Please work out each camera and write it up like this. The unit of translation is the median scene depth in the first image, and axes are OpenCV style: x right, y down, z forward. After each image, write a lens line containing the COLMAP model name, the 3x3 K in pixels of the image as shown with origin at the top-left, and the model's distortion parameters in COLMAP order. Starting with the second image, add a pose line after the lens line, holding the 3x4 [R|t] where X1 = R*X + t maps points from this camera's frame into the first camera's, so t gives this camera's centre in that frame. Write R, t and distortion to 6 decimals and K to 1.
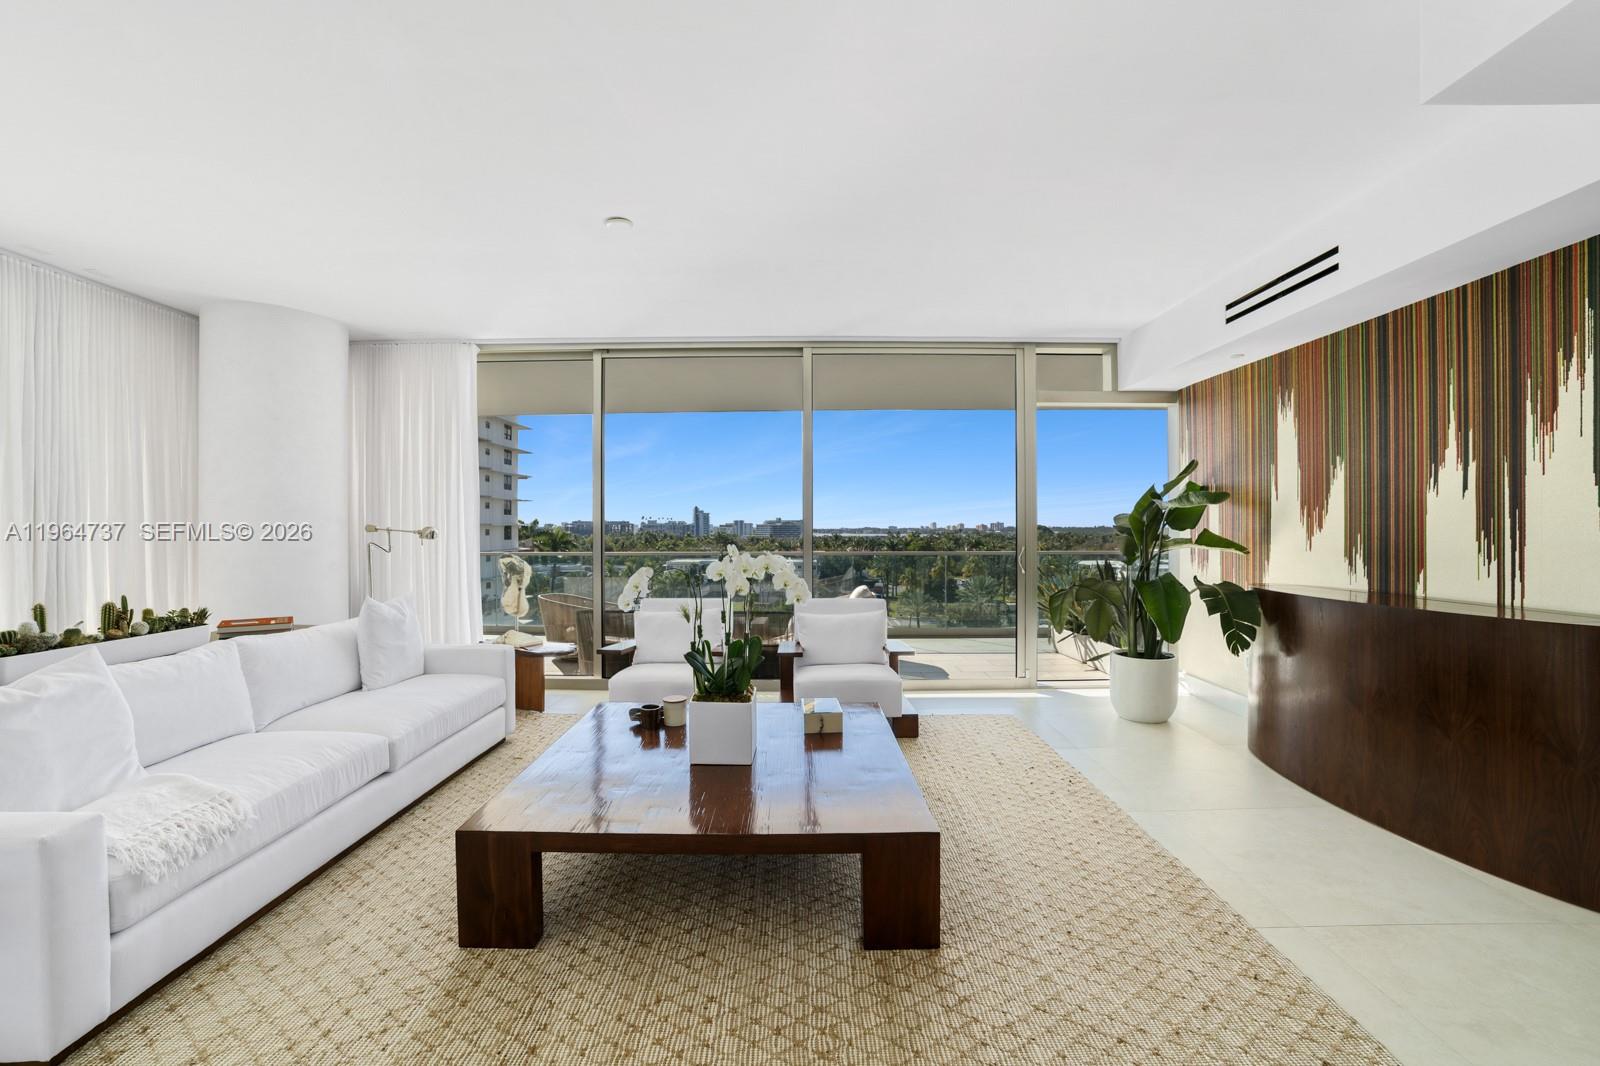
lens RADIAL K [[668.8, 0, 793.8], [0, 668.8, 538.0], [0, 0, 1]] dist [-0.057836, 0.016234]
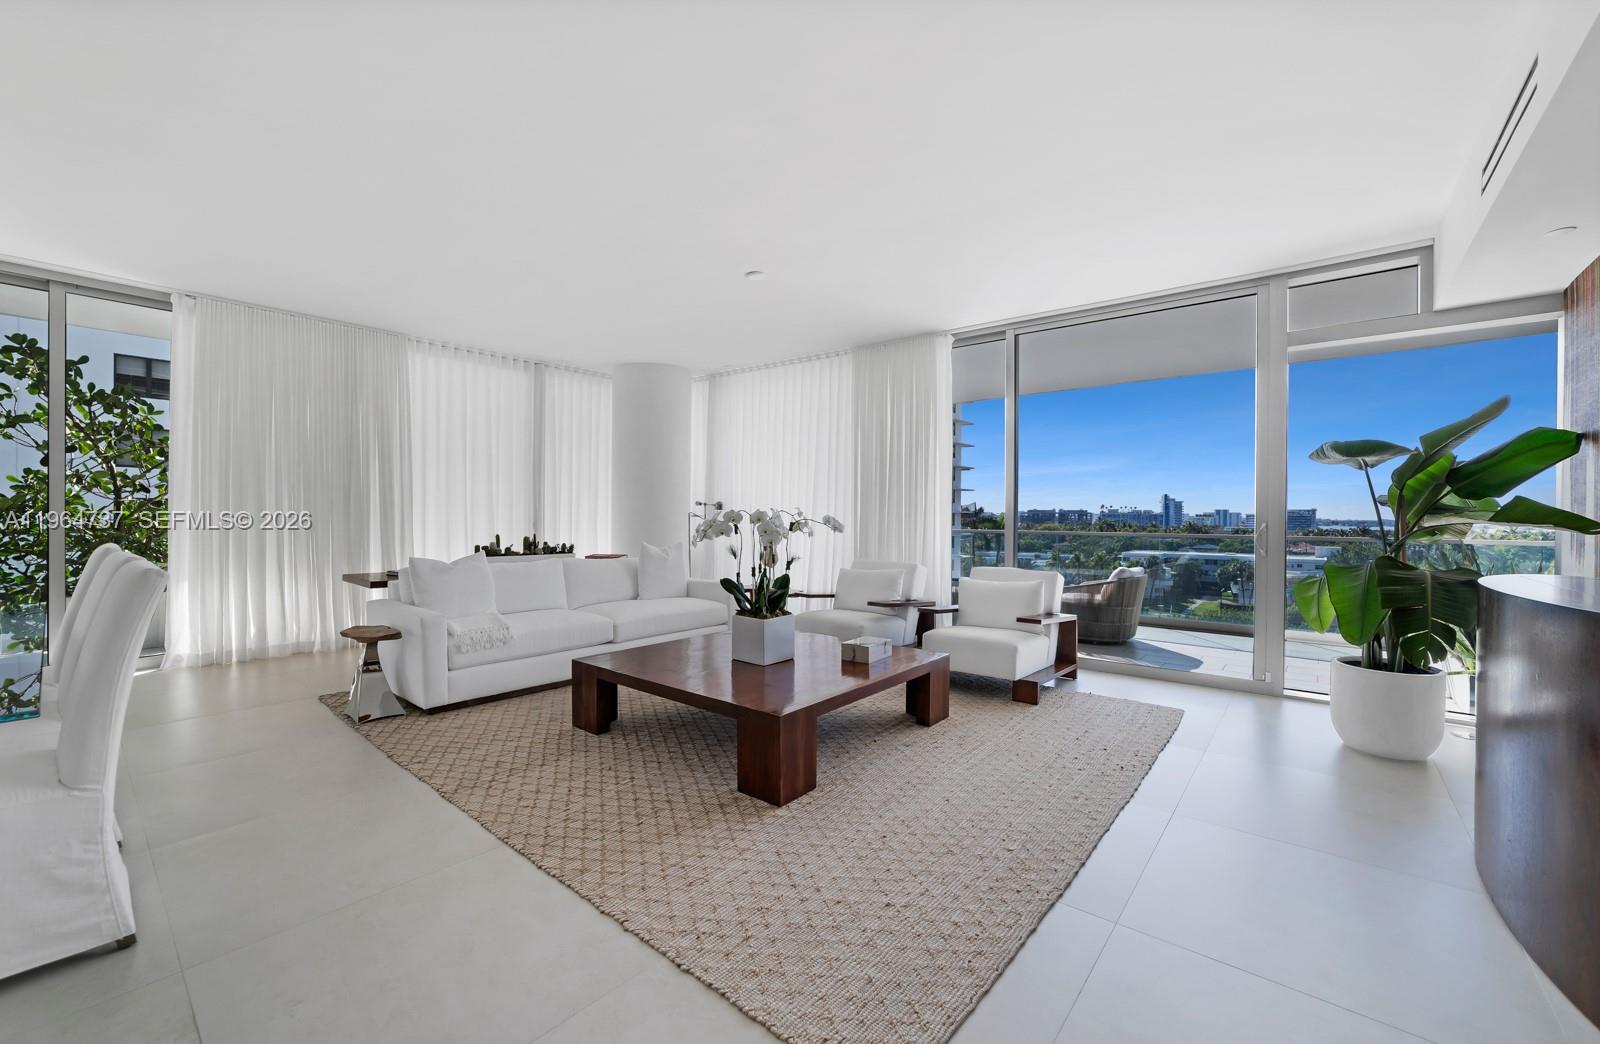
lens RADIAL K [[630.2, 0, 775.3], [0, 630.2, 527.8], [0, 0, 1]] dist [-0.027745, 0.000149]
pose [[0.761990, 0.019867, -0.647284, 0.604560], [-0.017601, 0.999795, 0.009967, 0.034857], [0.647350, 0.003798, 0.762183, 0.023183]]
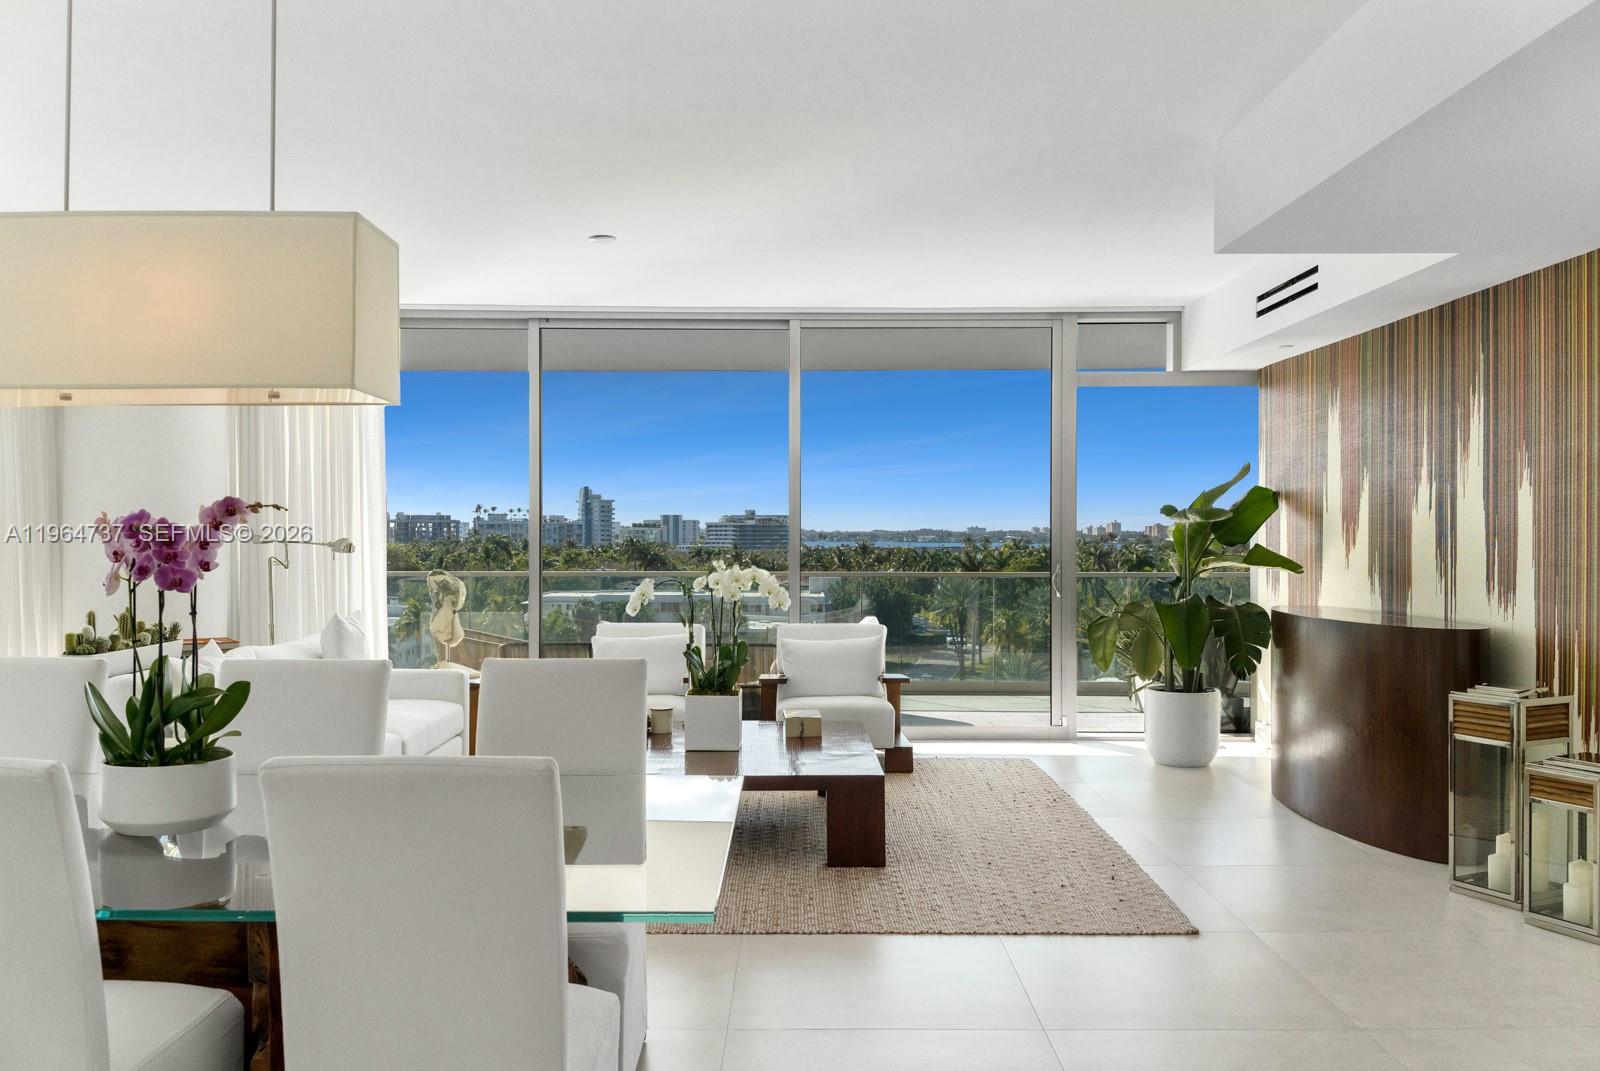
lens RADIAL K [[1320.6, 0, 800.0], [0, 1320.6, 535.5], [0, 0, 1]] dist [0.100343, -0.000108]
pose [[0.999884, 0.003513, 0.014830, 0.005701], [-0.003349, 0.999933, -0.011060, -0.005101], [-0.014868, 0.011009, 0.999829, -1.001806]]
